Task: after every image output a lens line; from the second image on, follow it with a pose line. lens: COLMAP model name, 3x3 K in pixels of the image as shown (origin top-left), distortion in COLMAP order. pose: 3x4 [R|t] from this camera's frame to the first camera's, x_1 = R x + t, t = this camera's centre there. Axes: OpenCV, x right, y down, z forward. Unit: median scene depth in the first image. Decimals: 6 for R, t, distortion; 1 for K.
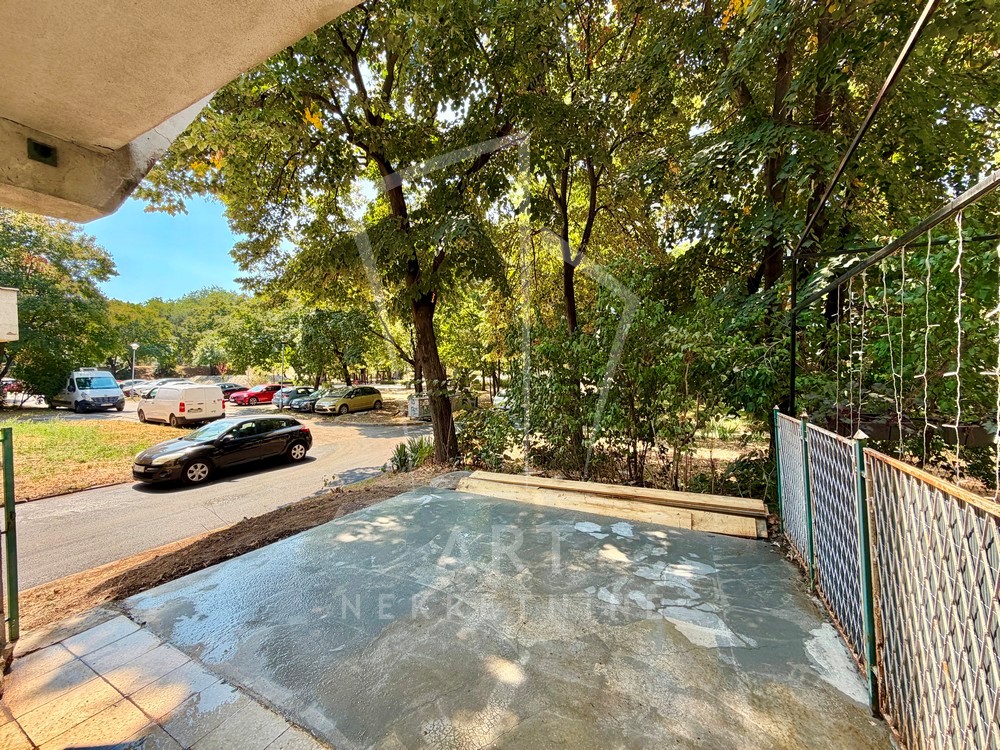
lens RADIAL K [[397.9, 0, 495.8], [0, 397.9, 376.8], [0, 0, 1]] dist [-0.001975, 0.000299]
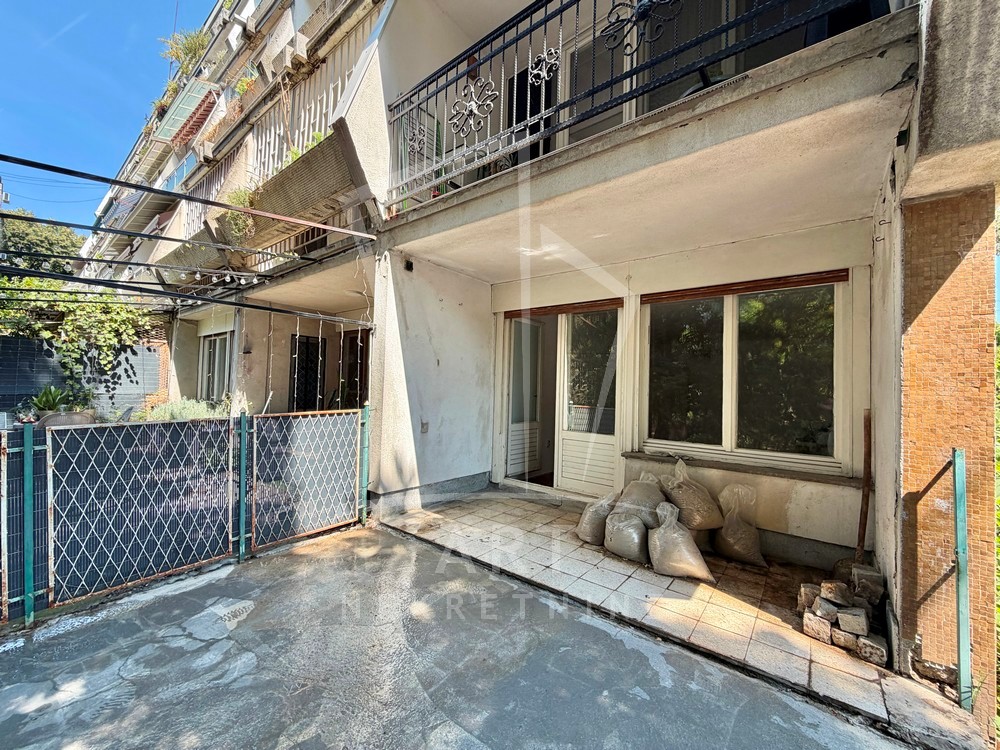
lens RADIAL K [[397.9, 0, 495.8], [0, 397.9, 376.8], [0, 0, 1]] dist [-0.001975, 0.000299]
pose [[-0.981425, -0.020530, 0.190746, -0.338356], [-0.023099, 0.999670, -0.011254, -0.003544], [-0.190452, -0.015451, -0.981575, 1.707470]]
